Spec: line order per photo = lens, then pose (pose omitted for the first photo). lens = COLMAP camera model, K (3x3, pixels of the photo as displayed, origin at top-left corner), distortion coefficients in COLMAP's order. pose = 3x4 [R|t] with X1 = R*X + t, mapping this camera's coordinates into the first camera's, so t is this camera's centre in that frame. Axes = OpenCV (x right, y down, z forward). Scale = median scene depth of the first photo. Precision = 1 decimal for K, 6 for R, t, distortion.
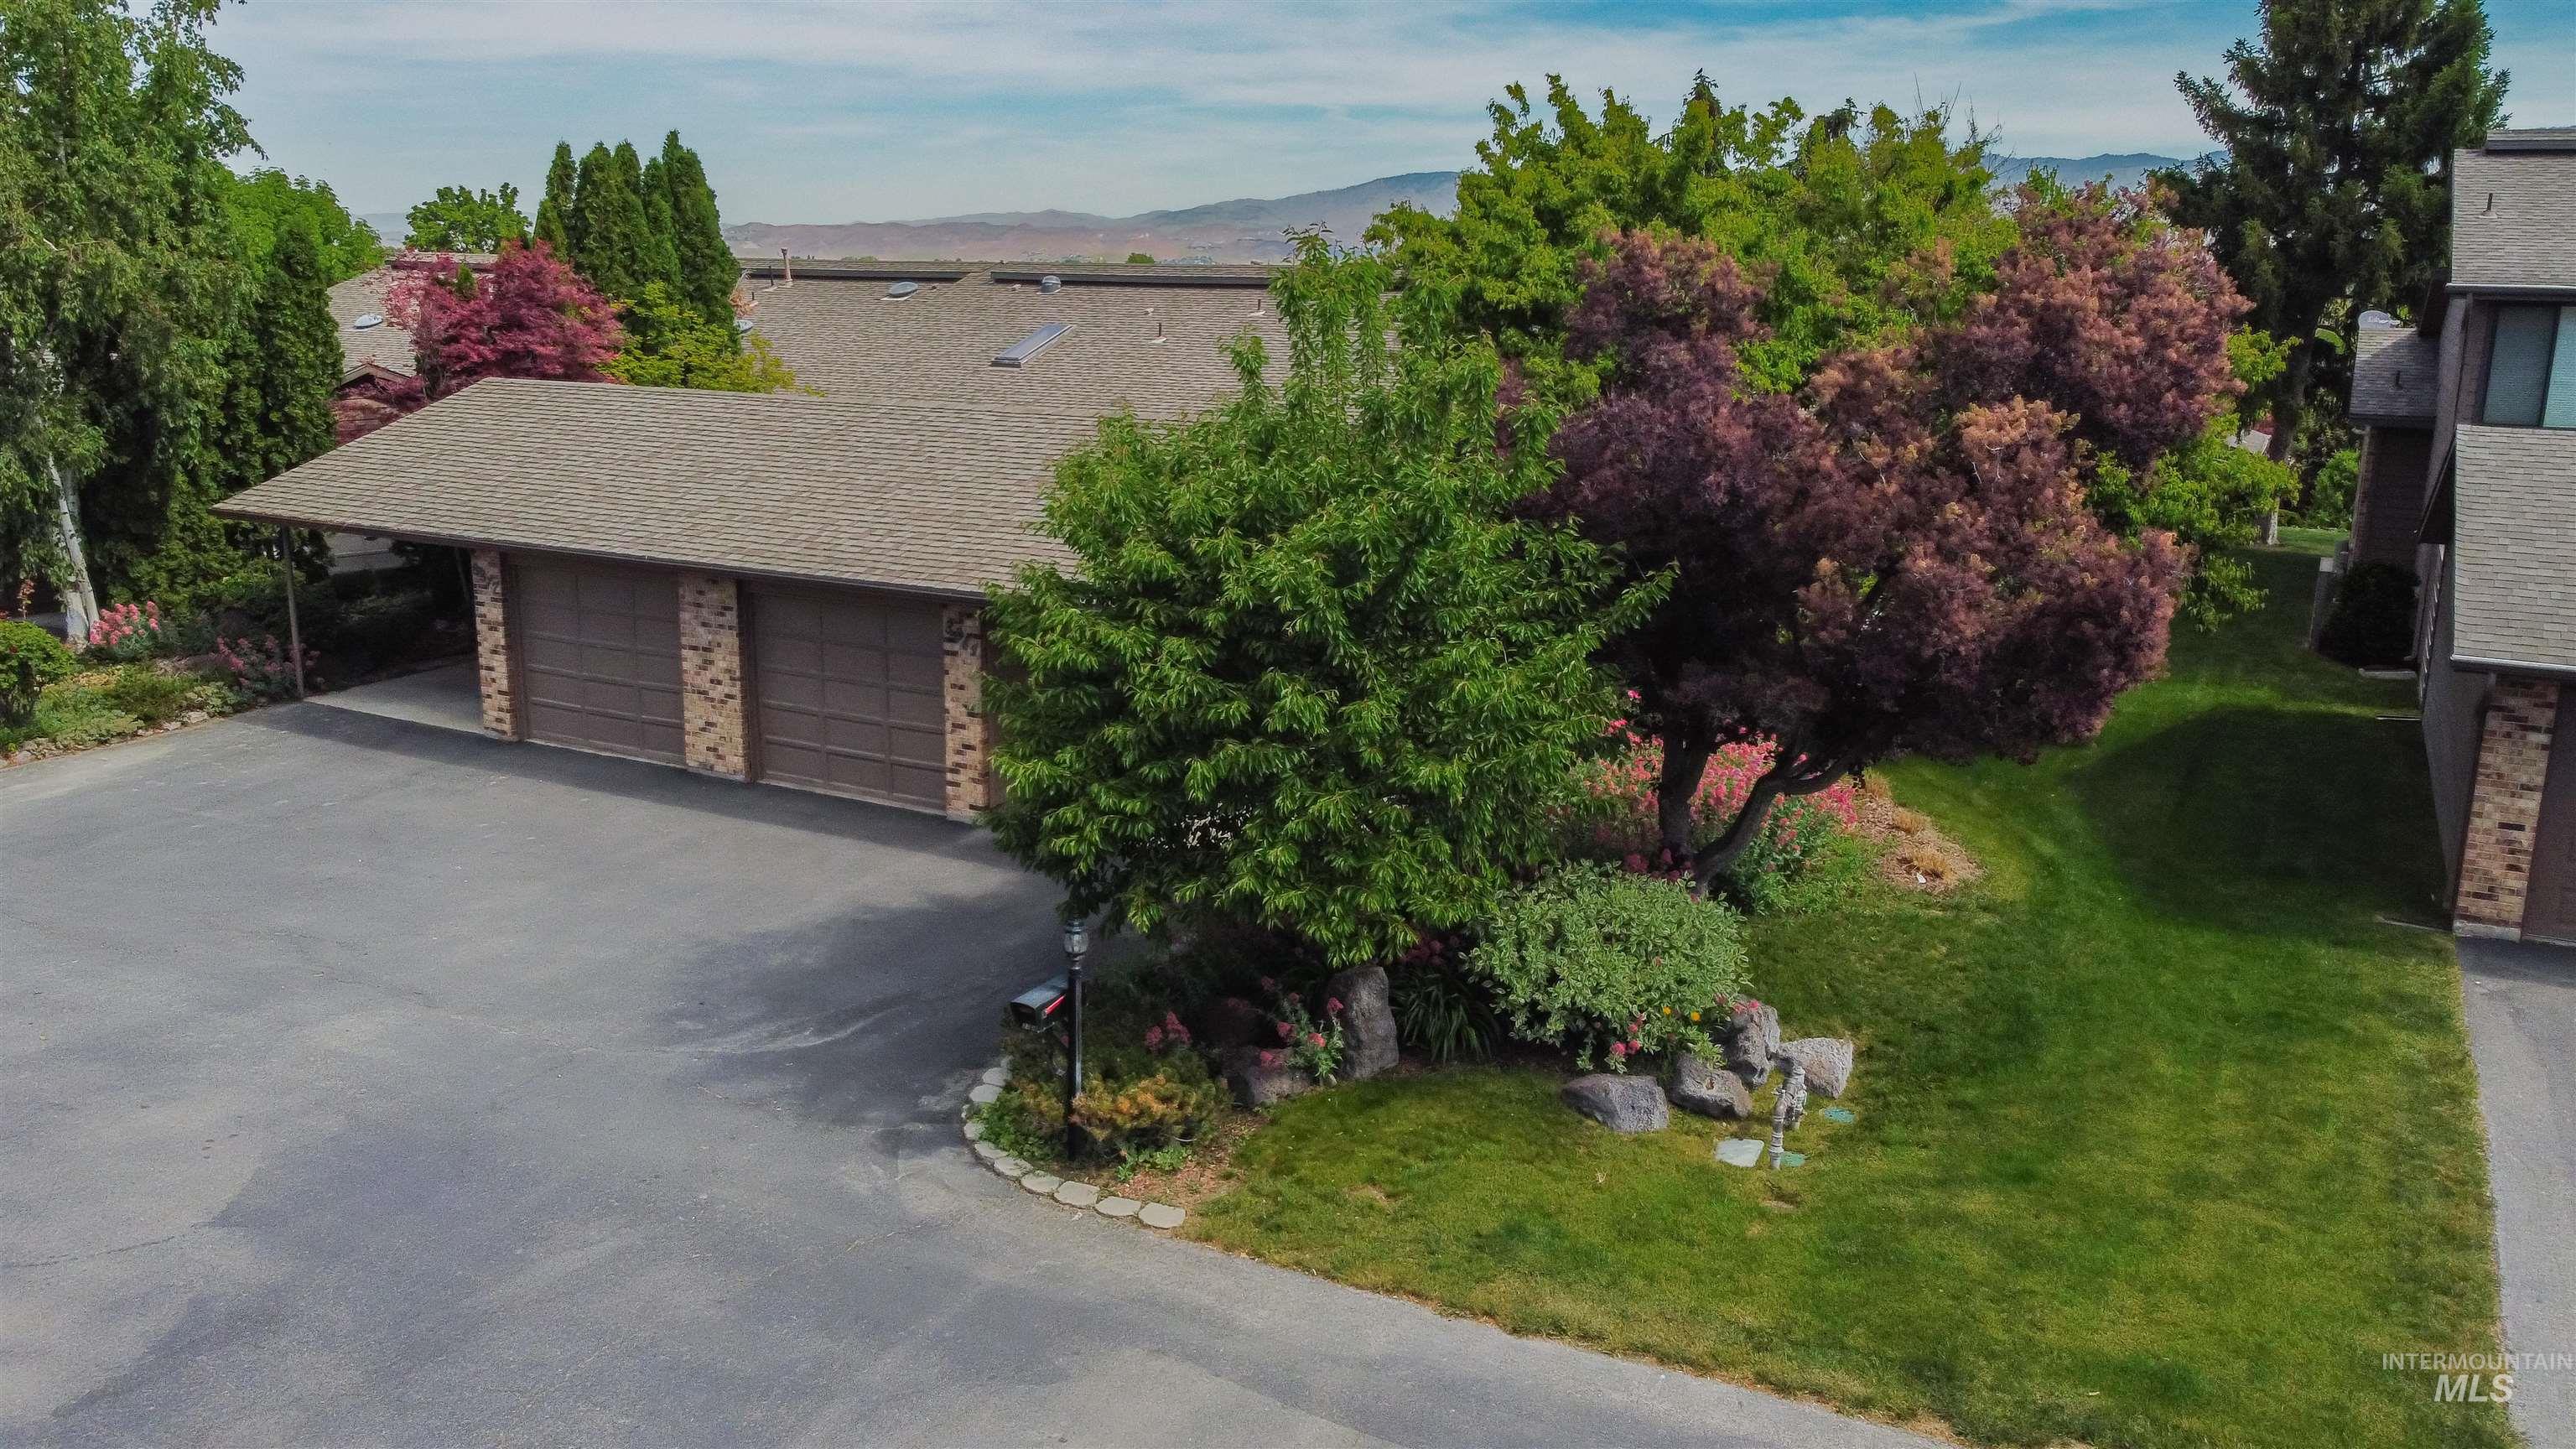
lens RADIAL K [[1952.0, 0, 1257.4], [0, 1952.0, 697.2], [0, 0, 1]] dist [0.012728, 0.006649]
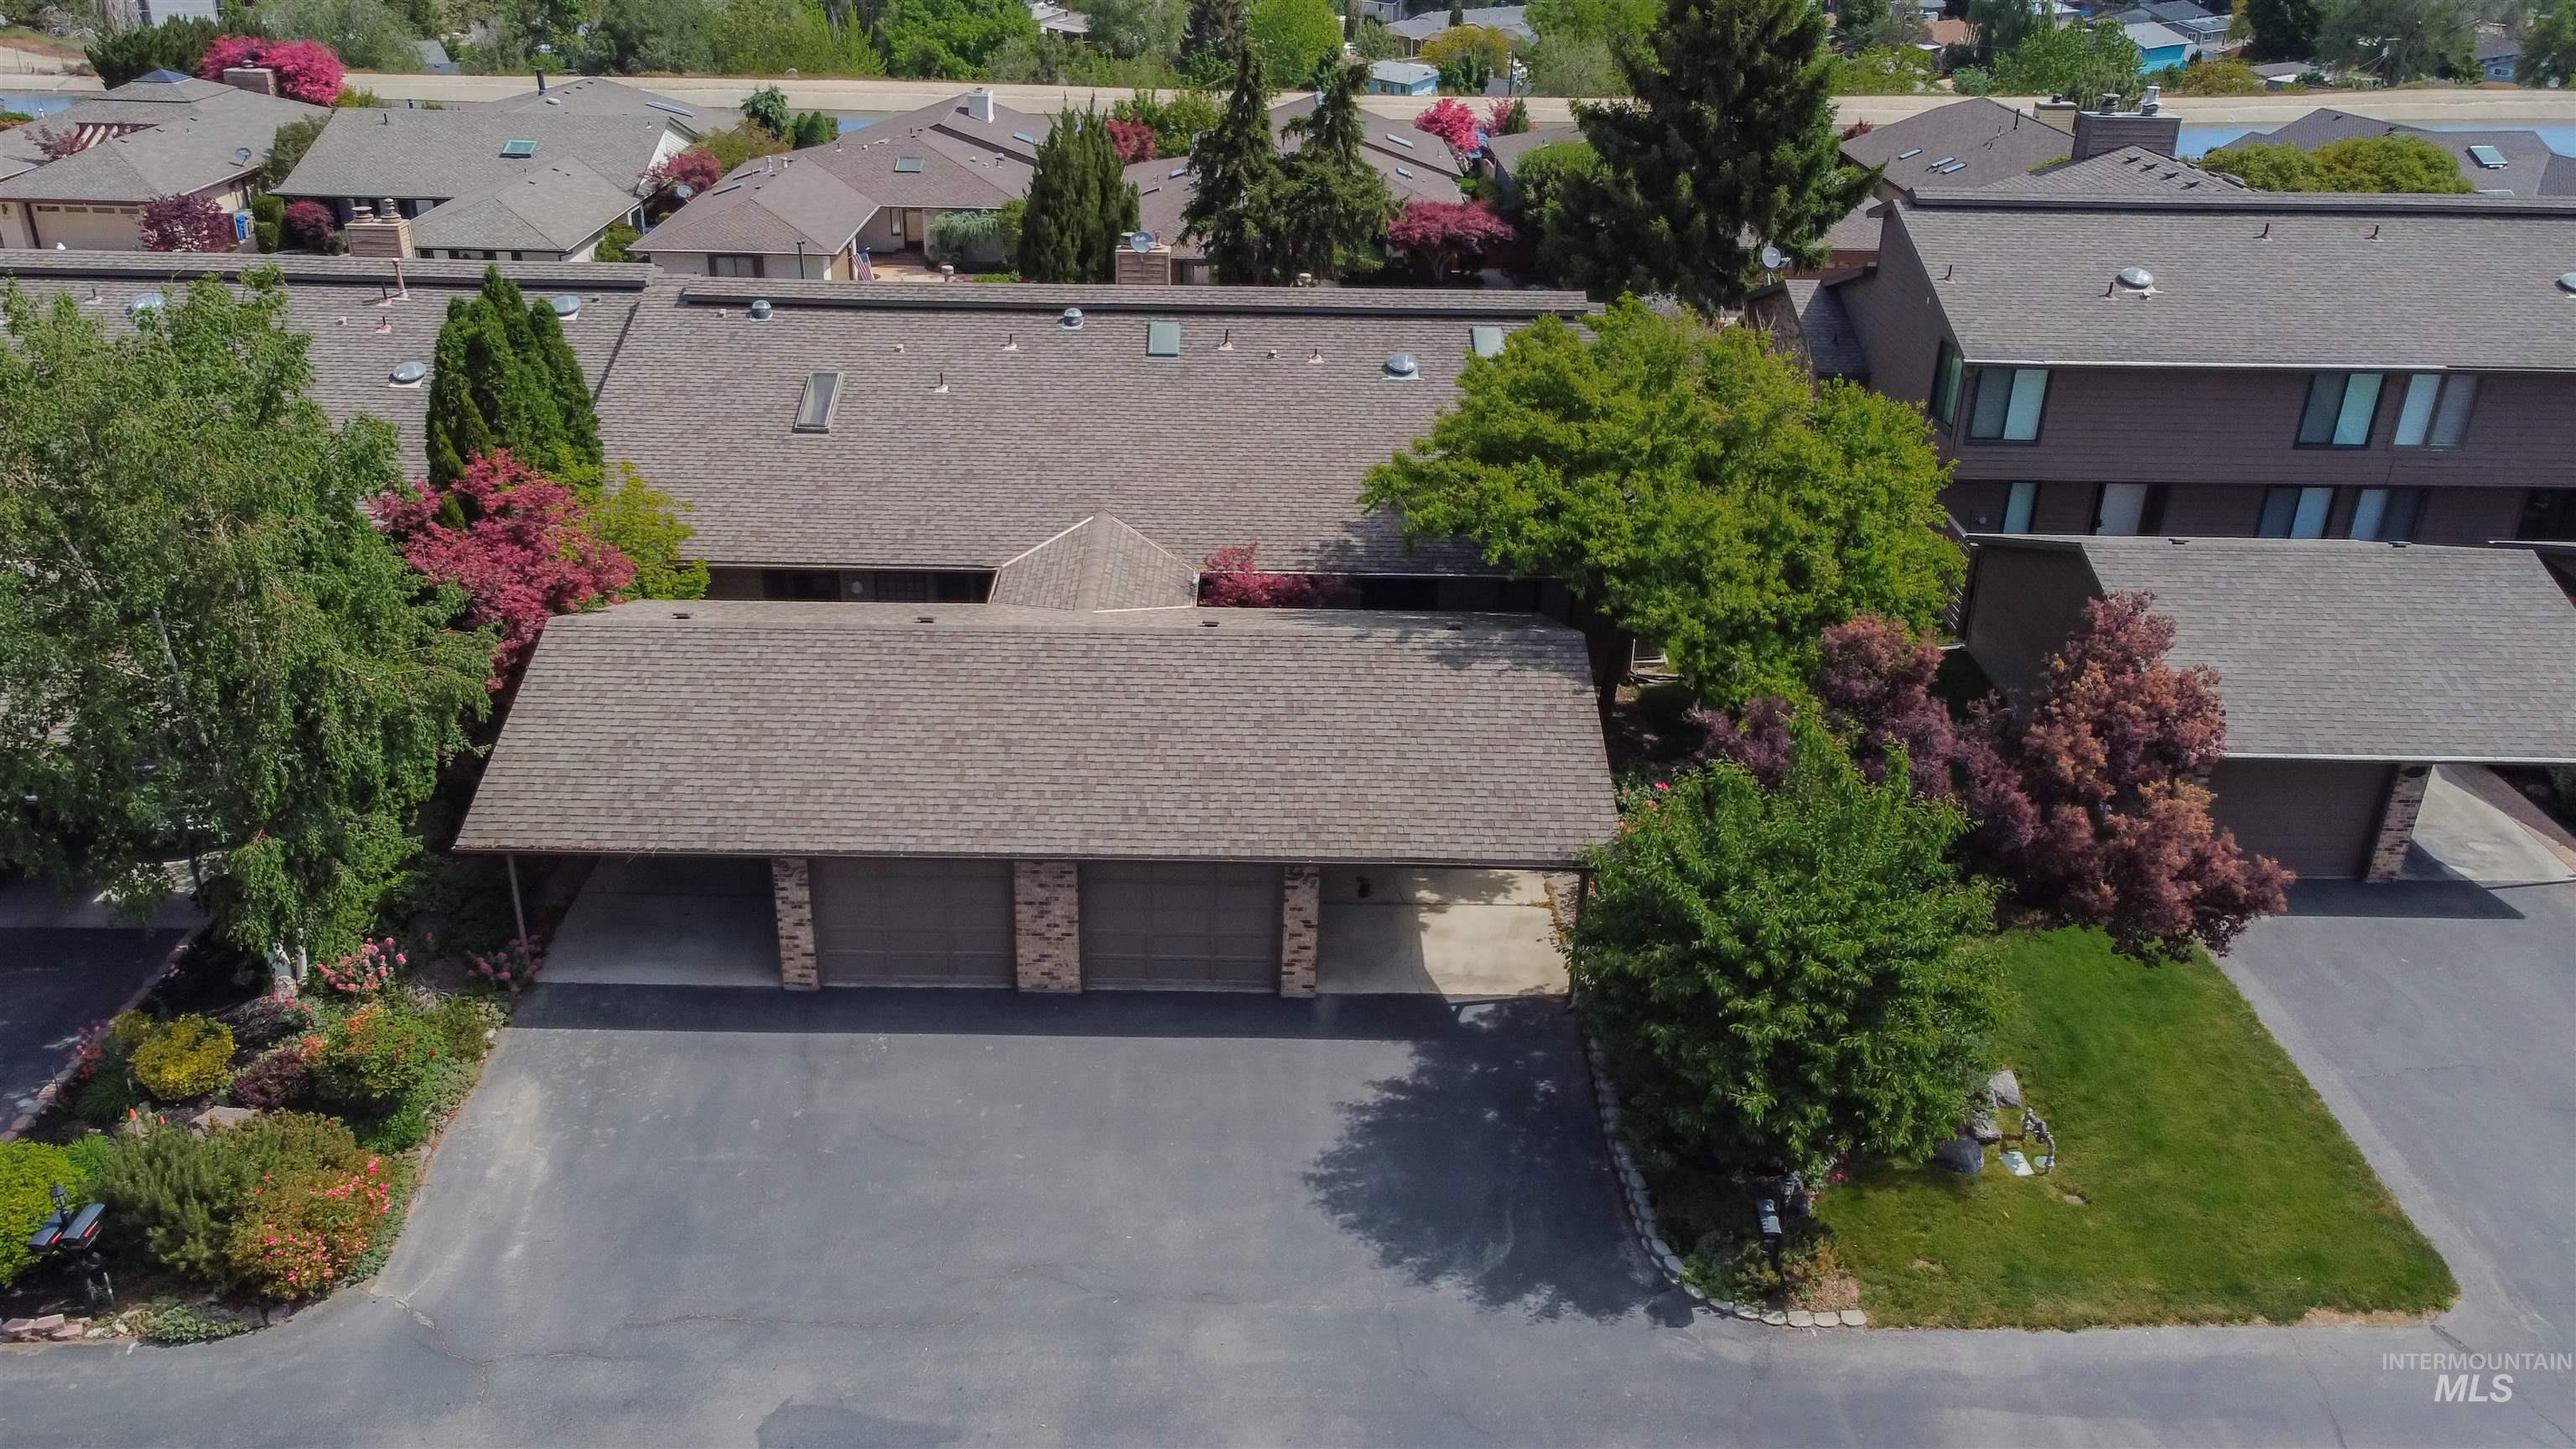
lens RADIAL K [[1952.0, 0, 1257.7], [0, 1952.0, 699.2], [0, 0, 1]] dist [0.012728, 0.006649]
pose [[0.876179, -0.201341, 0.437917, -0.992296], [0.098276, 0.964111, 0.246640, -0.644917], [-0.471860, -0.173064, 0.864521, -0.166331]]
